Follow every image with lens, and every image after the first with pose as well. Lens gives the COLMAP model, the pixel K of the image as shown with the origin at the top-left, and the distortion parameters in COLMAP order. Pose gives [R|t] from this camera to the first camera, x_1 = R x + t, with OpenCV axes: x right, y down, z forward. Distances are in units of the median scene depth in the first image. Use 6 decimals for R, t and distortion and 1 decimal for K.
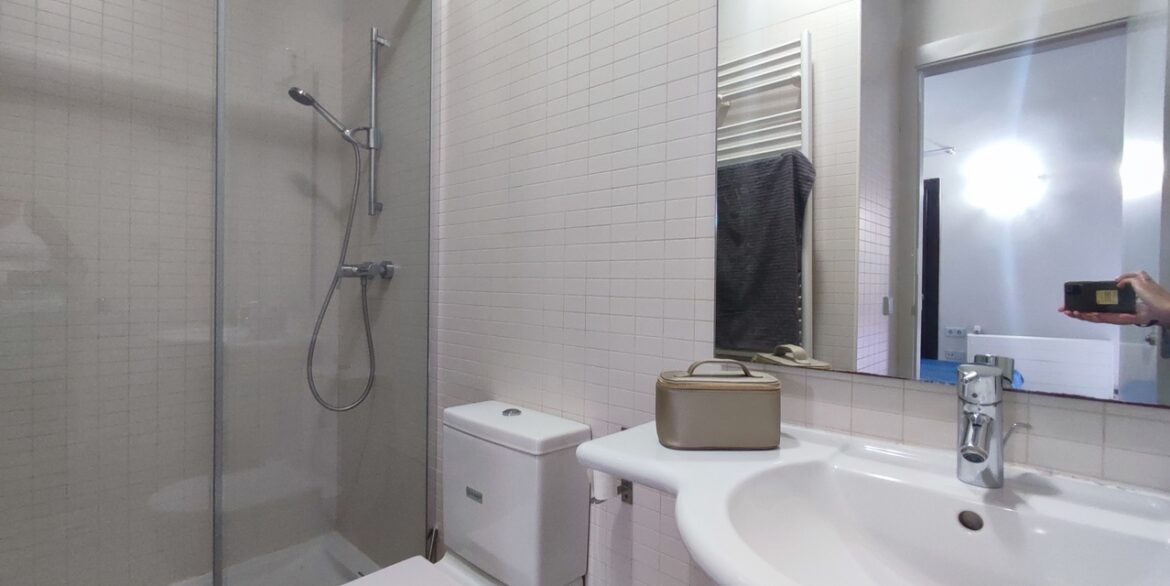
lens RADIAL K [[532.7, 0, 595.3], [0, 532.7, 285.9], [0, 0, 1]] dist [-0.009415, -0.000471]
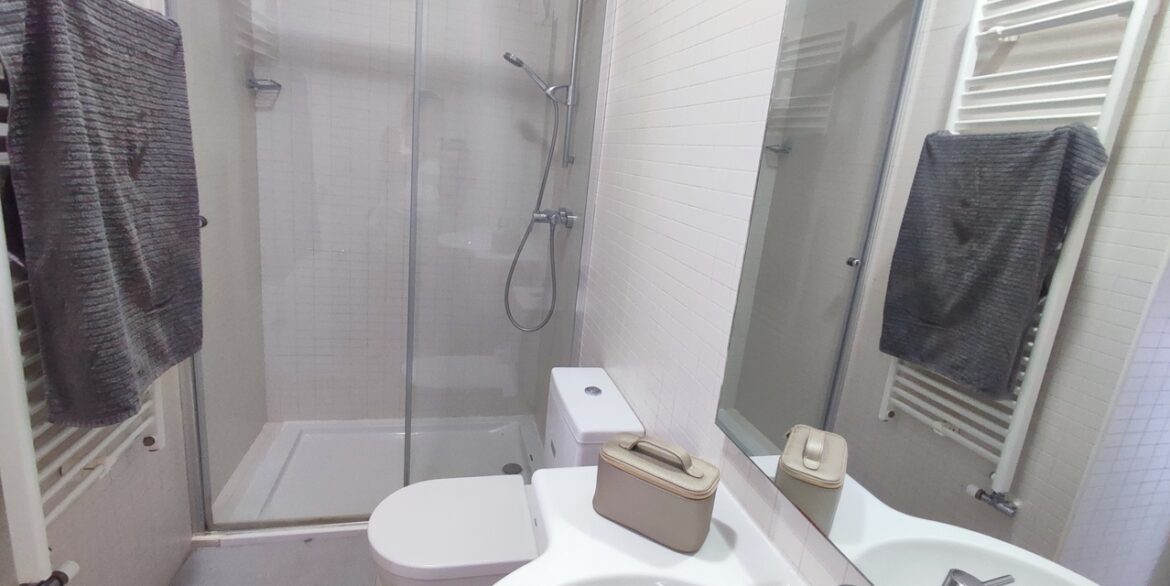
lens RADIAL K [[537.4, 0, 585.6], [0, 537.4, 277.4], [0, 0, 1]] dist [-0.009051, -0.000154]
pose [[0.840441, 0.188429, -0.508089, 0.226996], [-0.099063, 0.975223, 0.197807, -0.134984], [0.532772, -0.115912, 0.838283, 0.062335]]
